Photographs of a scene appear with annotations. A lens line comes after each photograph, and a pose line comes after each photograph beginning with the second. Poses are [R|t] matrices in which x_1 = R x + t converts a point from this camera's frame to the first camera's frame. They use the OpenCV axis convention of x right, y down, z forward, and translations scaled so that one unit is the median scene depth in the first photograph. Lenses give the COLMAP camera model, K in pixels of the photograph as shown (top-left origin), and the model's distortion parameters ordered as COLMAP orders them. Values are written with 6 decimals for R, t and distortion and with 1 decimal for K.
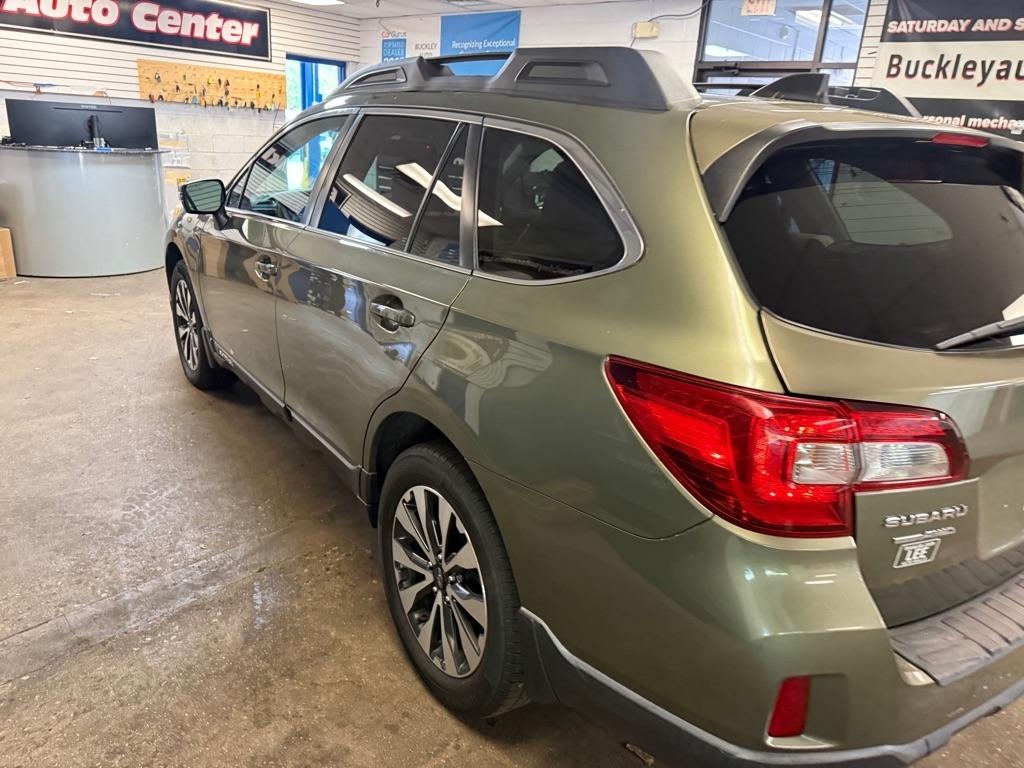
lens RADIAL K [[723.8, 0, 496.2], [0, 723.8, 386.9], [0, 0, 1]] dist [0.019718, -0.027299]
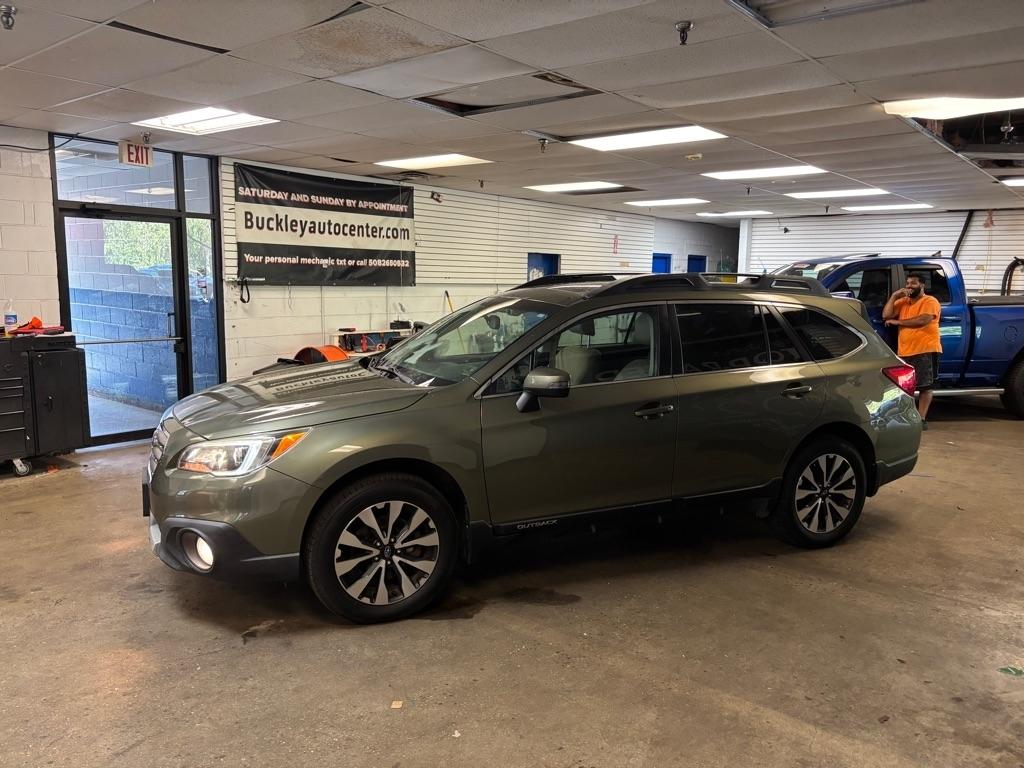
lens RADIAL K [[770.4, 0, 508.4], [0, 770.4, 384.6], [0, 0, 1]] dist [0.053798, -0.067915]
pose [[-0.034994, -0.186318, 0.981866, -1.482626], [0.334568, 0.923594, 0.187185, -0.470372], [-0.941722, 0.335051, 0.030016, 1.061837]]
